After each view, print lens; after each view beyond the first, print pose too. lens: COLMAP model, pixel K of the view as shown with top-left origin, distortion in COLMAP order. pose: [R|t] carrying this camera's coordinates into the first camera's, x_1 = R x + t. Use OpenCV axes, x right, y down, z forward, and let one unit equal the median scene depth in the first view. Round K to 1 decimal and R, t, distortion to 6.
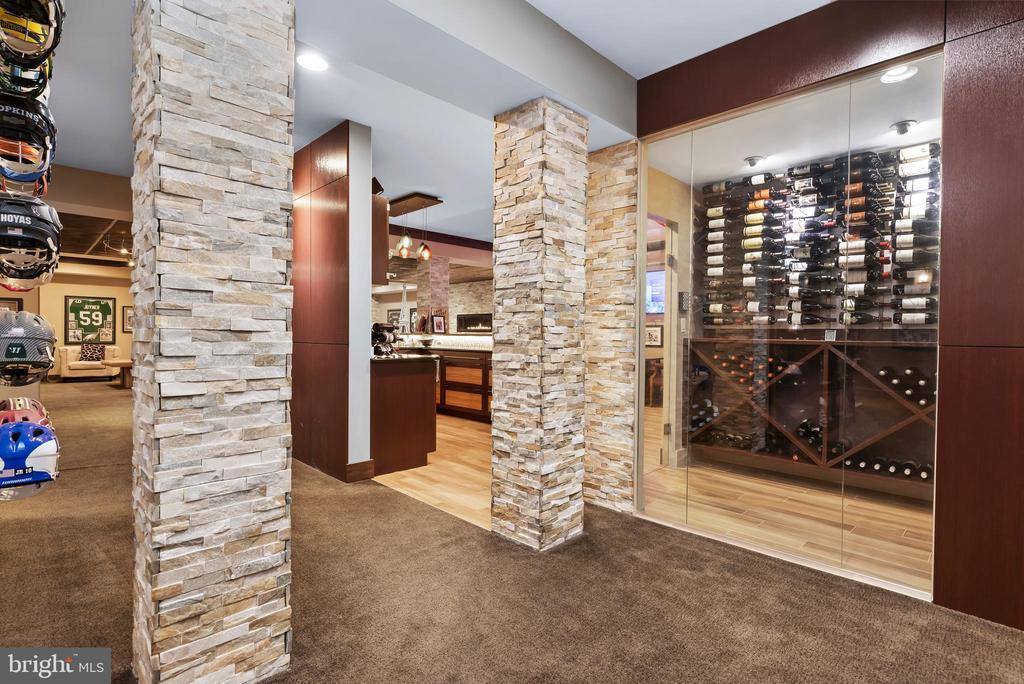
lens RADIAL K [[502.1, 0, 527.1], [0, 502.1, 337.3], [0, 0, 1]] dist [-0.003237, -0.000591]
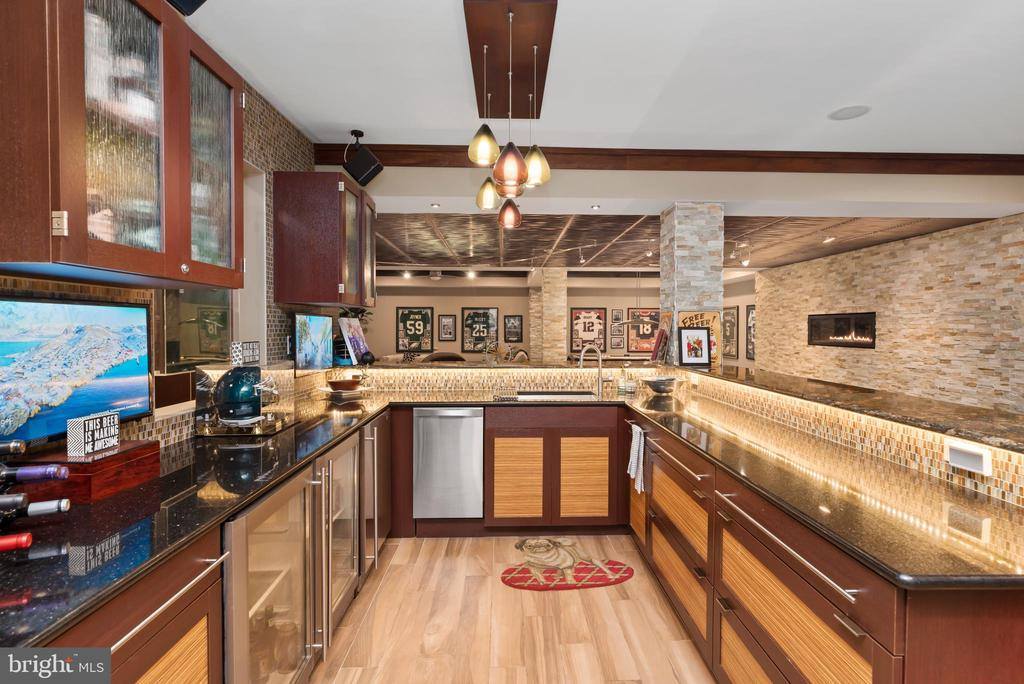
lens RADIAL K [[502.1, 0, 527.1], [0, 502.1, 337.3], [0, 0, 1]] dist [-0.003237, -0.000591]
pose [[0.727274, 0.006192, -0.686320, 0.023111], [0.000809, 0.999951, 0.009880, -0.027738], [0.686347, -0.007740, 0.727233, 0.397184]]
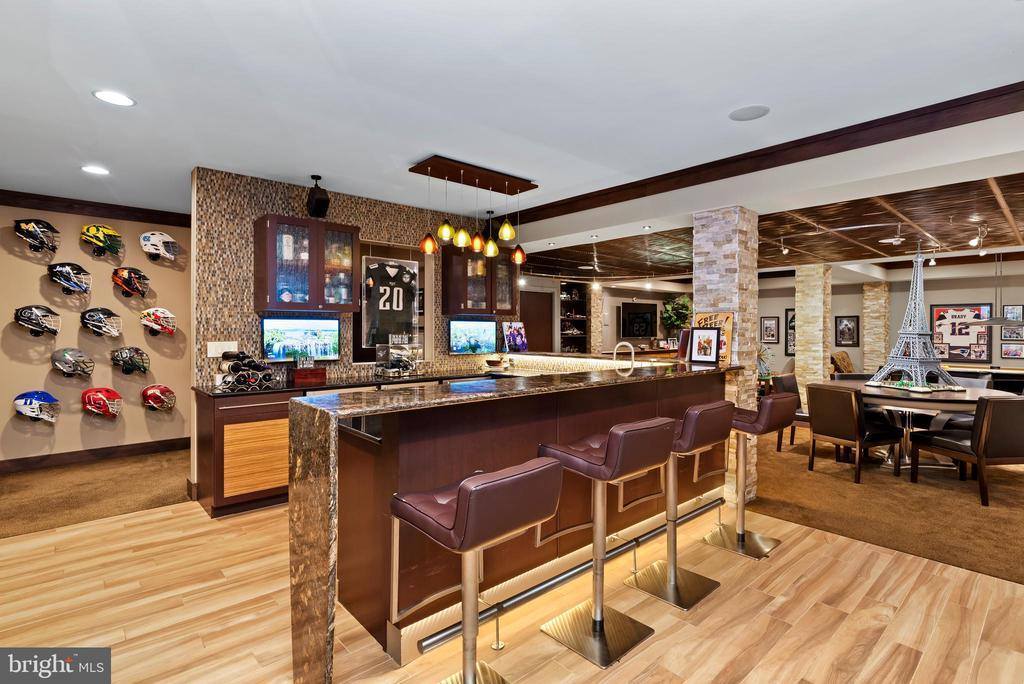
lens RADIAL K [[502.1, 0, 527.1], [0, 502.1, 337.3], [0, 0, 1]] dist [-0.003237, -0.000591]
pose [[-0.050016, 0.006658, -0.998726, 0.242653], [-0.008302, 0.999940, 0.007082, -0.025570], [0.998714, 0.008645, -0.049958, 0.609655]]
